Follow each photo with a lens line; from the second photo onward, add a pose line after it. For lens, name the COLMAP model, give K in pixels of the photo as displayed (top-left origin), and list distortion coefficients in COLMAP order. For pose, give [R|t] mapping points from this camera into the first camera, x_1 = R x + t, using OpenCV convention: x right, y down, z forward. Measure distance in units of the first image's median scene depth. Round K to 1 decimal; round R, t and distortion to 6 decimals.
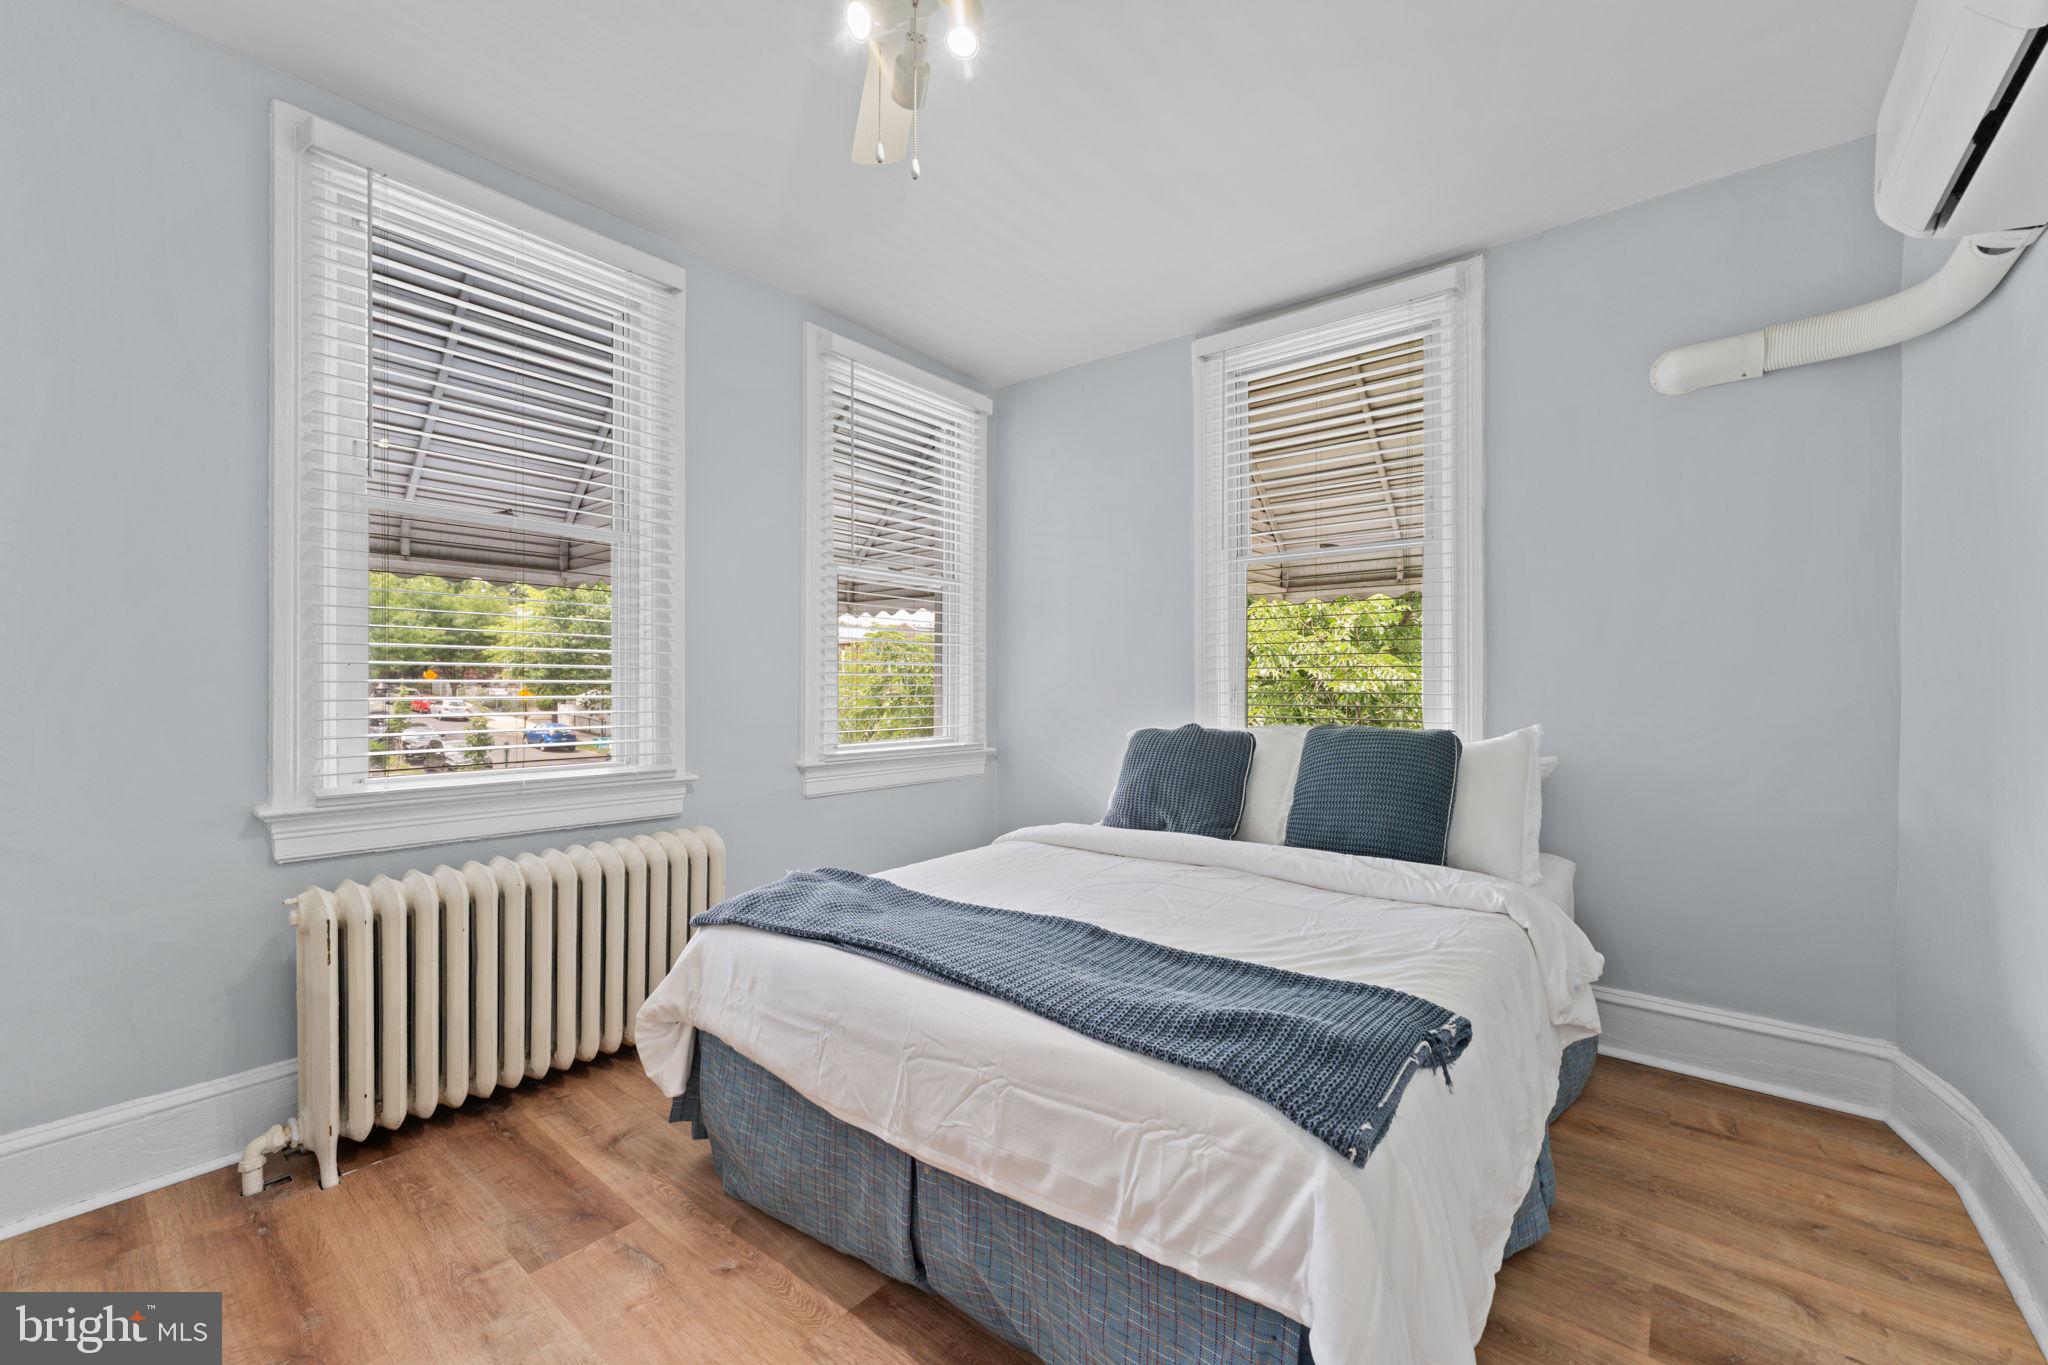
lens RADIAL K [[807.4, 0, 991.6], [0, 807.4, 675.6], [0, 0, 1]] dist [-0.002238, 0.000189]
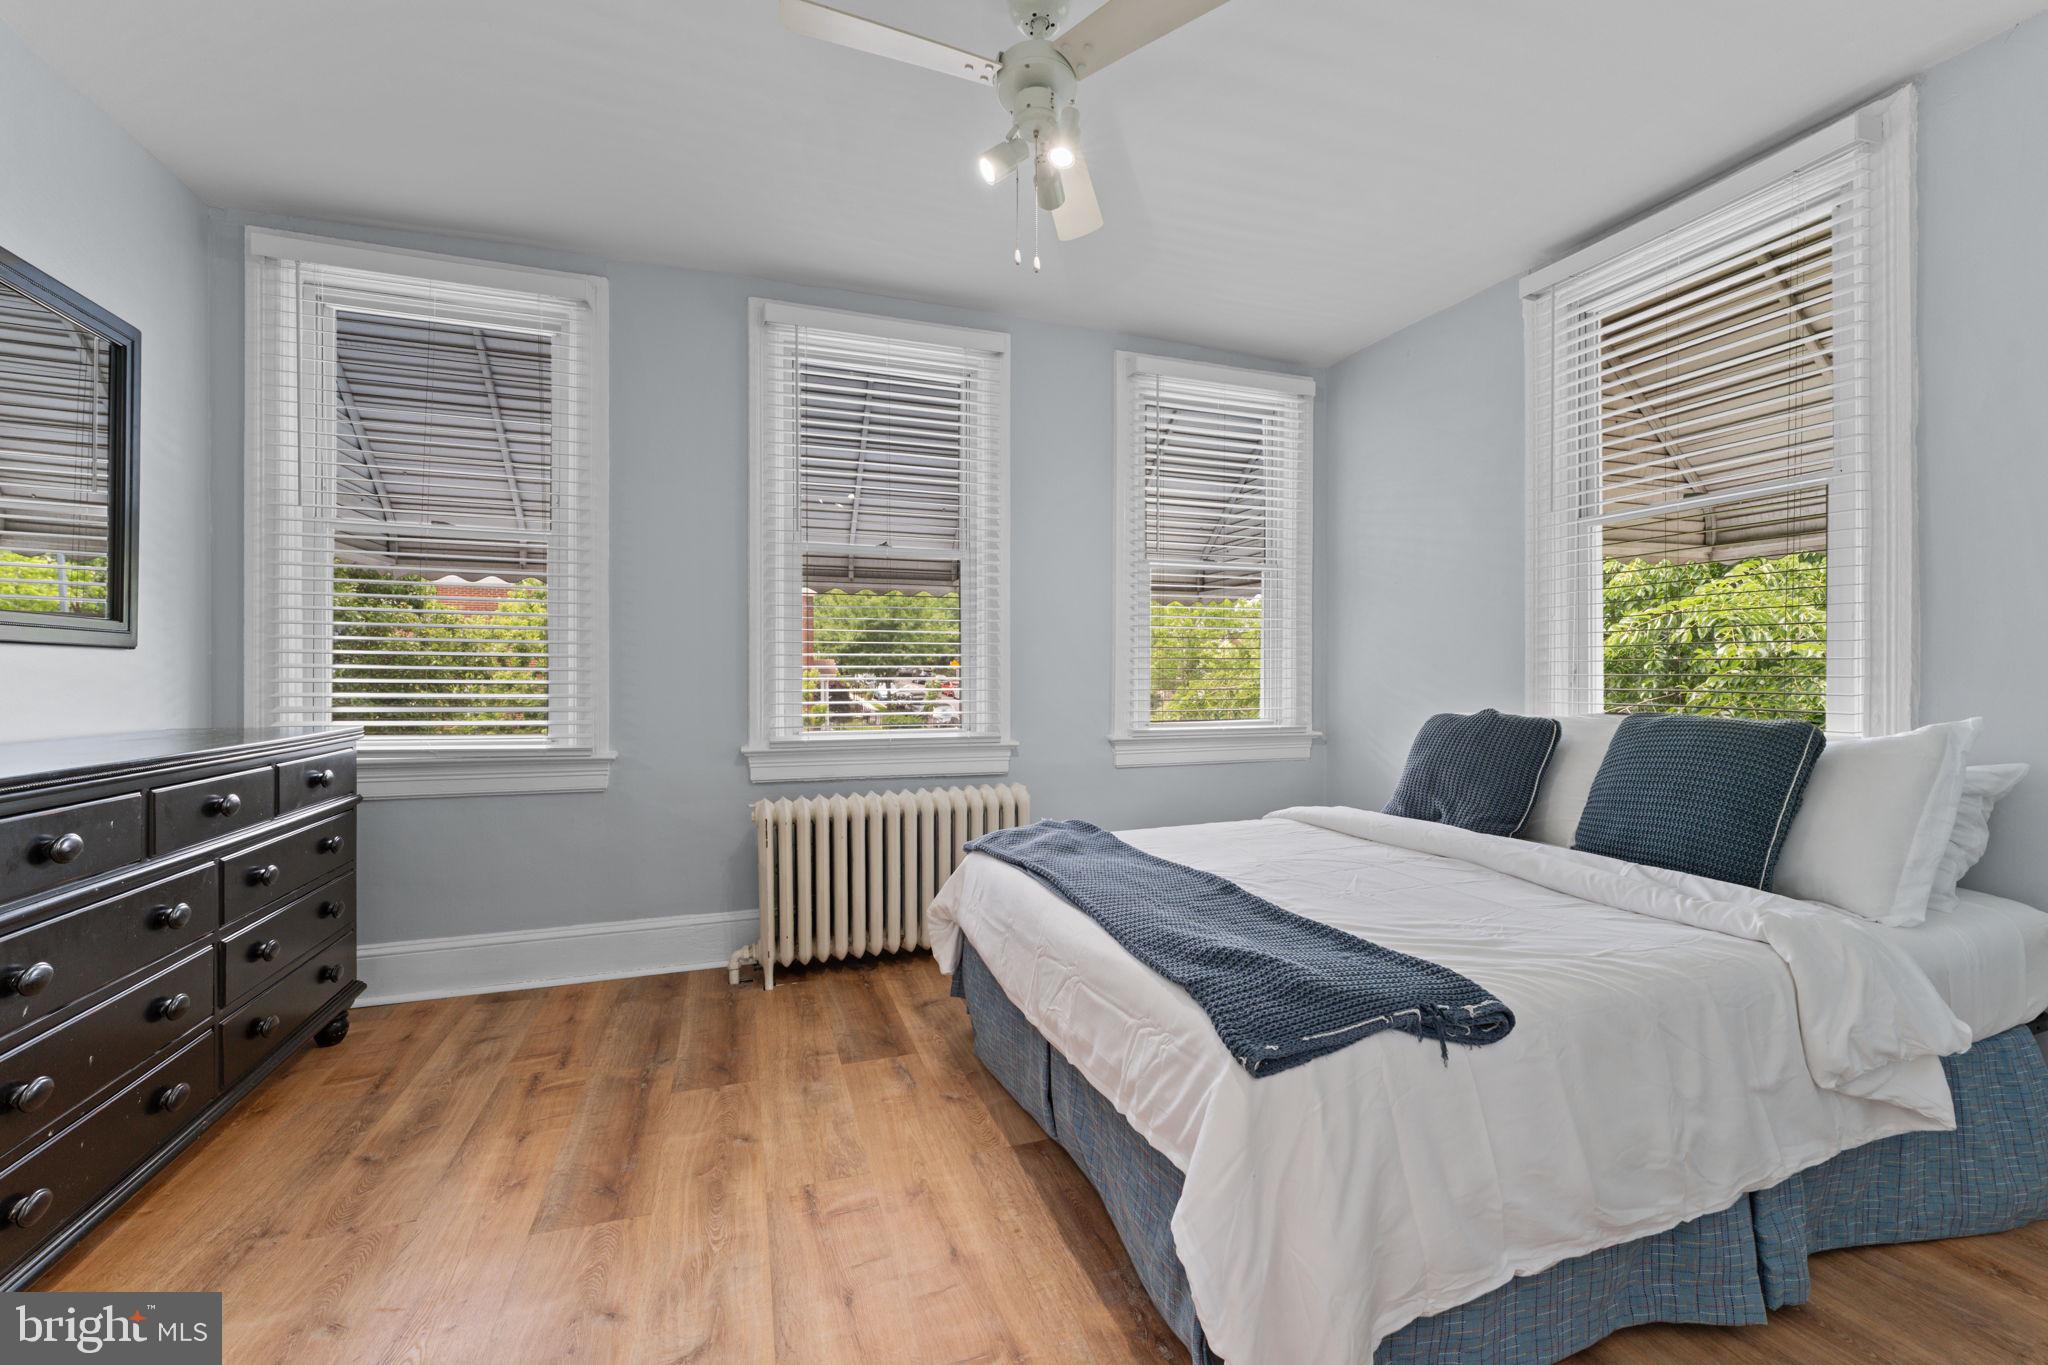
lens RADIAL K [[821.9, 0, 1022.6], [0, 821.9, 659.3], [0, 0, 1]] dist [-0.000025, -0.000027]
pose [[0.852556, -0.010952, -0.522521, 0.410569], [0.009196, 0.999940, -0.005954, 0.006300], [0.522555, 0.000271, 0.852606, -0.095061]]
